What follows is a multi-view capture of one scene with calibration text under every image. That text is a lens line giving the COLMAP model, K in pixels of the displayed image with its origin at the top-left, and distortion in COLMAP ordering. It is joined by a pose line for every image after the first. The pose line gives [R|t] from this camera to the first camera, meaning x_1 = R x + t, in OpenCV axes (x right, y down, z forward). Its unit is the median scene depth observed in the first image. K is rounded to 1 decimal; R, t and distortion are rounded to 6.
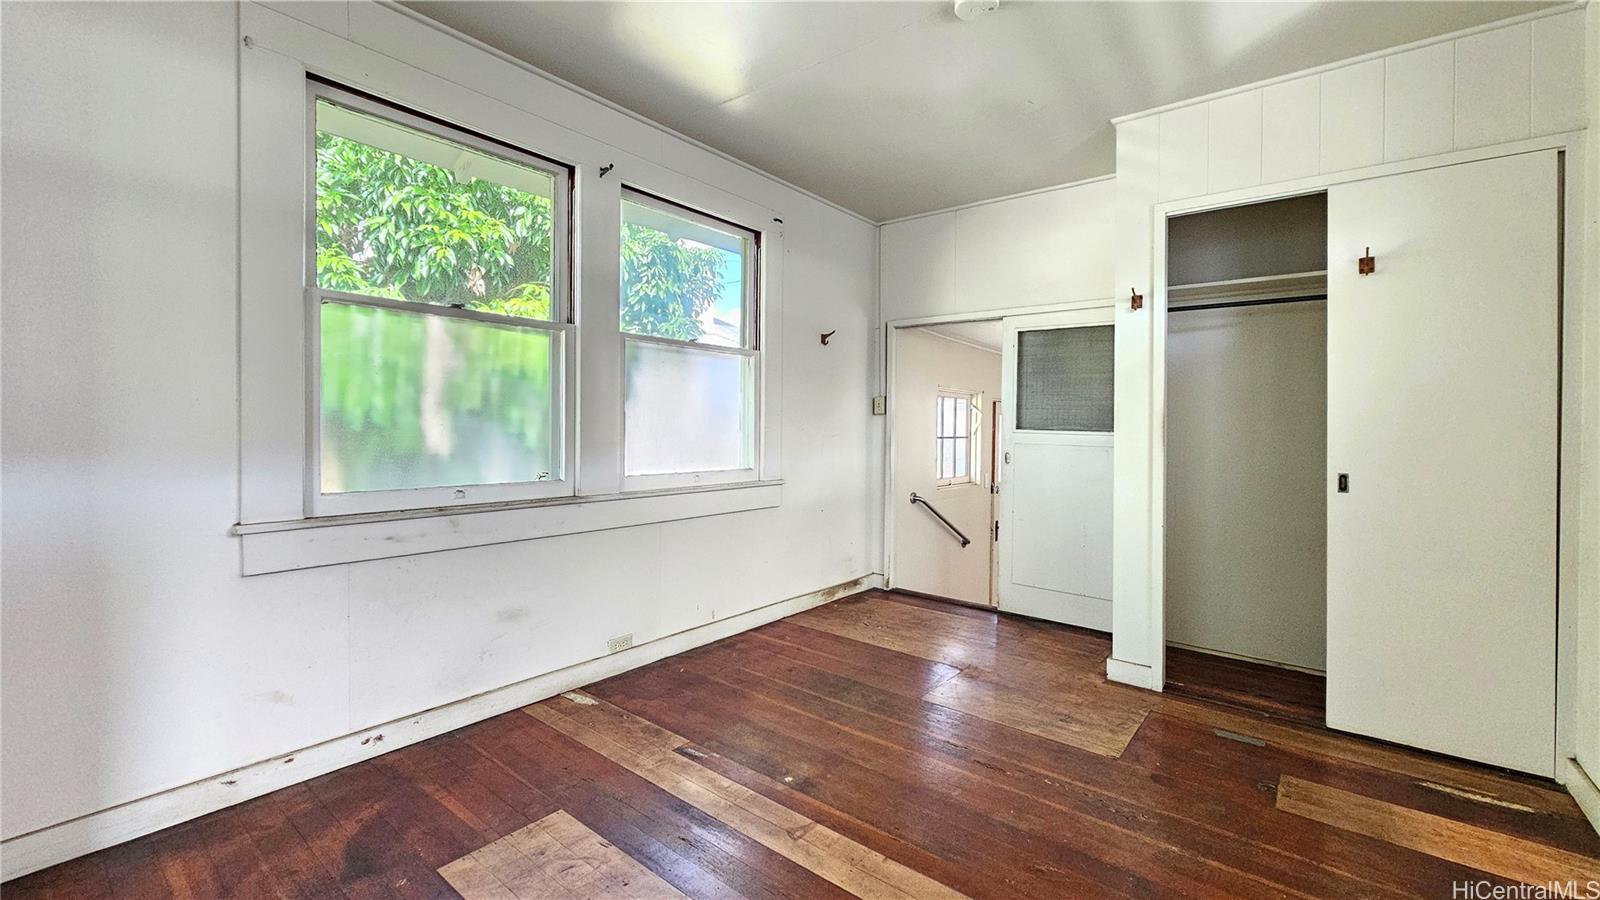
lens RADIAL K [[654.6, 0, 803.2], [0, 654.6, 441.8], [0, 0, 1]] dist [0.000302, -0.000037]
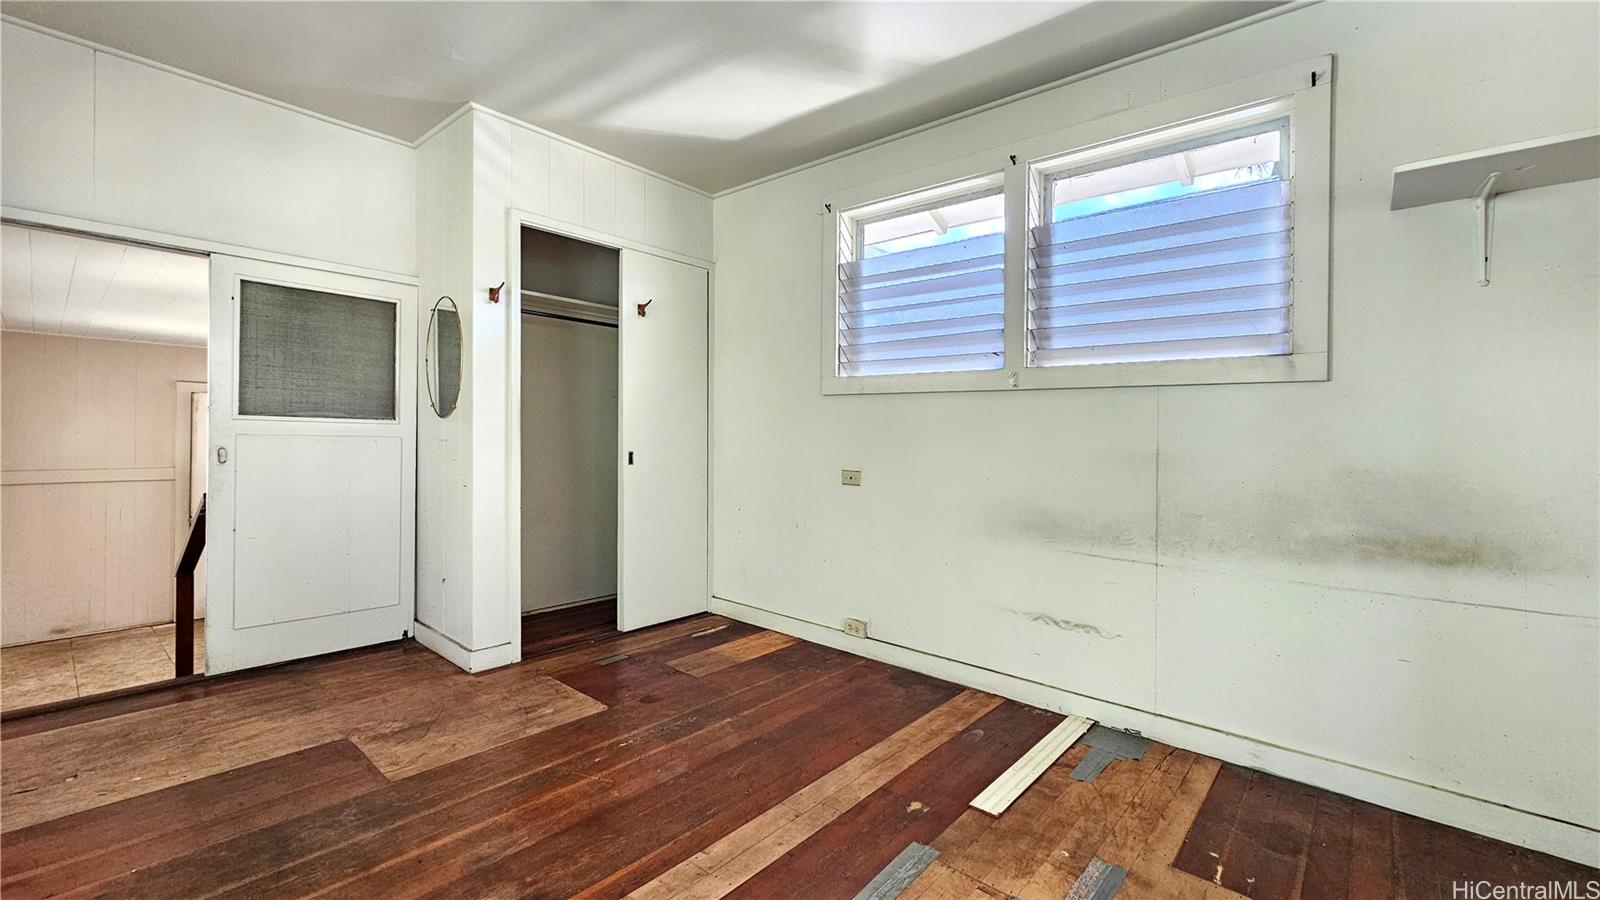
lens RADIAL K [[664.8, 0, 802.3], [0, 664.8, 427.0], [0, 0, 1]] dist [-0.000314, -0.000250]
pose [[0.039328, -0.007319, 0.999200, -0.575489], [0.003631, 0.999968, 0.007182, -0.013358], [-0.999220, 0.003346, 0.039353, 0.527345]]
